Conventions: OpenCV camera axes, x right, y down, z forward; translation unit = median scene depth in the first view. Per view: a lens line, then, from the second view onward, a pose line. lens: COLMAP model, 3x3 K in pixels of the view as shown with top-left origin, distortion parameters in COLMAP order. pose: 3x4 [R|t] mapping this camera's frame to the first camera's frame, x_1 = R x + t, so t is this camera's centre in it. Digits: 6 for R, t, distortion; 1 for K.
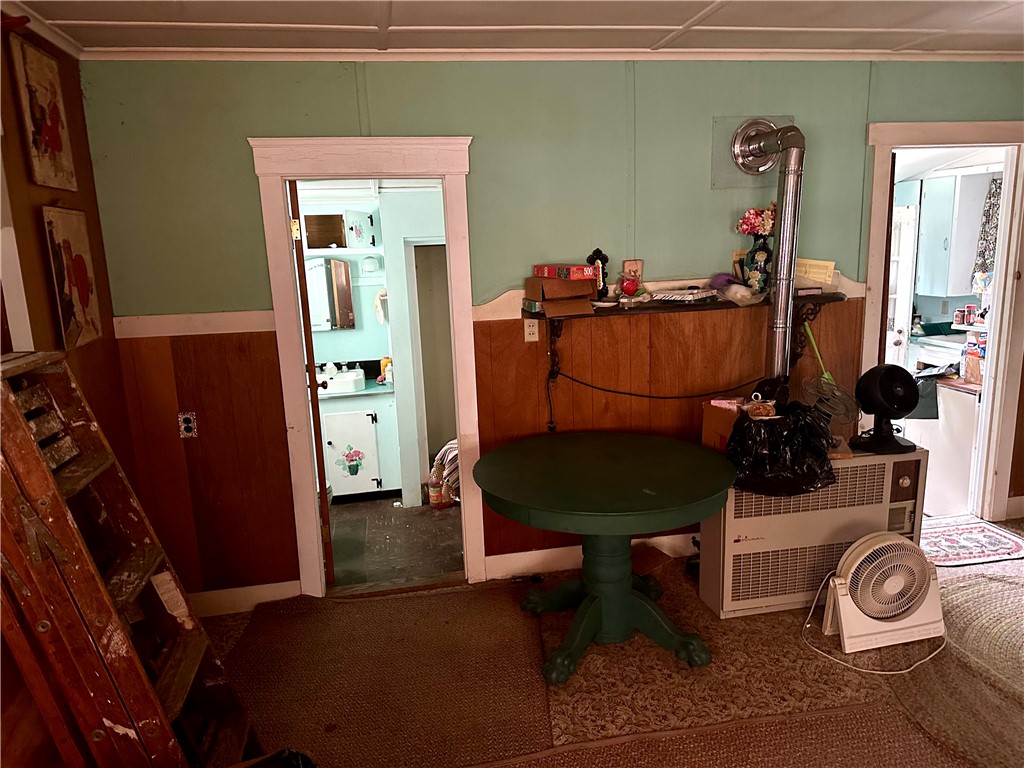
lens RADIAL K [[727.1, 0, 512.4], [0, 727.1, 385.9], [0, 0, 1]] dist [0.003340, 0.000374]
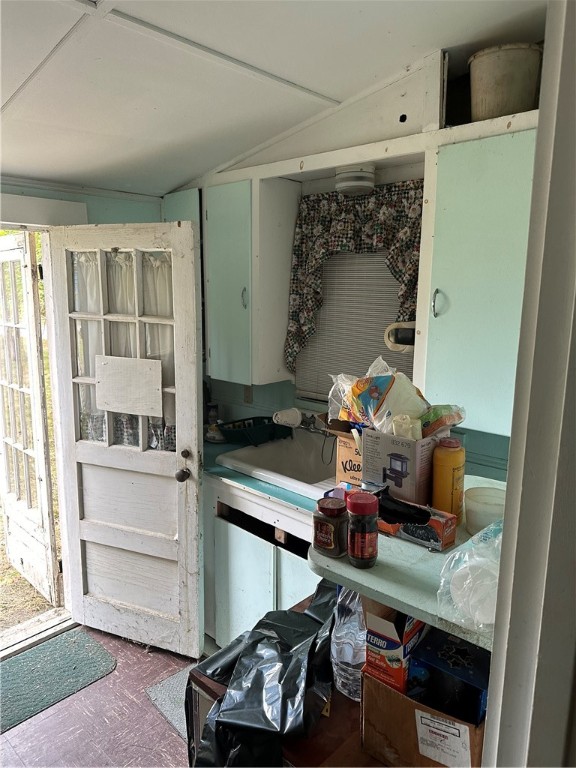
lens RADIAL K [[545.3, 0, 287.6], [0, 545.3, 382.8], [0, 0, 1]] dist [0.003340, 0.000374]
pose [[0.803348, -0.058380, 0.592641, 0.360844], [0.078945, 0.996840, -0.008816, -0.120981], [-0.590254, 0.053868, 0.805418, 0.633388]]
